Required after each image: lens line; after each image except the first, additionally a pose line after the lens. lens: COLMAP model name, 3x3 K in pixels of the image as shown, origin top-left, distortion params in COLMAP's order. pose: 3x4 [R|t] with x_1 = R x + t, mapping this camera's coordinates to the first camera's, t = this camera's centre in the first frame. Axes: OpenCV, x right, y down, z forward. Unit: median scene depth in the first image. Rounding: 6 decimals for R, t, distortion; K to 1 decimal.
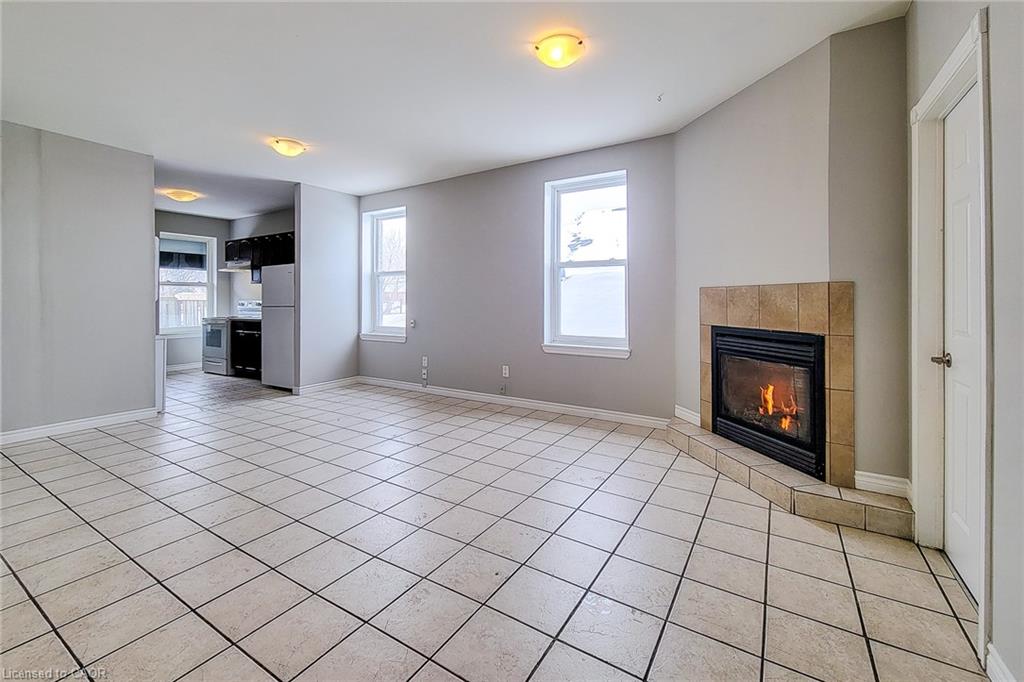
lens RADIAL K [[427.0, 0, 511.1], [0, 427.0, 295.9], [0, 0, 1]] dist [0.001161, 0.000030]
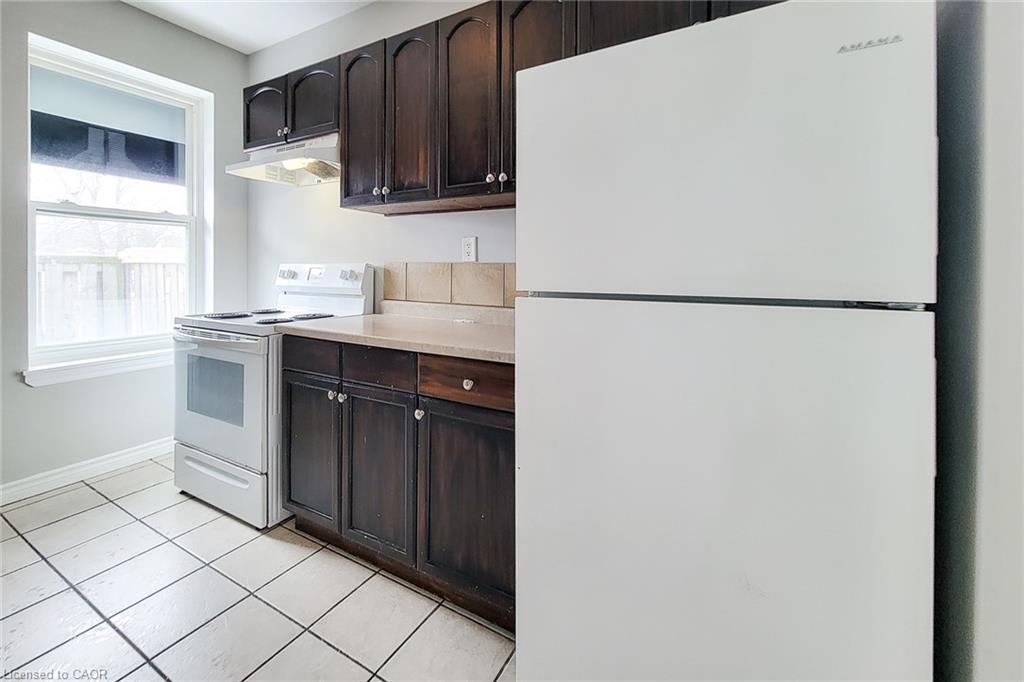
lens RADIAL K [[427.9, 0, 507.2], [0, 427.9, 273.2], [0, 0, 1]] dist [-0.000575, 0.000052]
pose [[0.999202, 0.009447, 0.038821, -0.470757], [-0.010199, 0.999763, 0.019214, 0.009887], [-0.038631, -0.019594, 0.999061, 0.649113]]
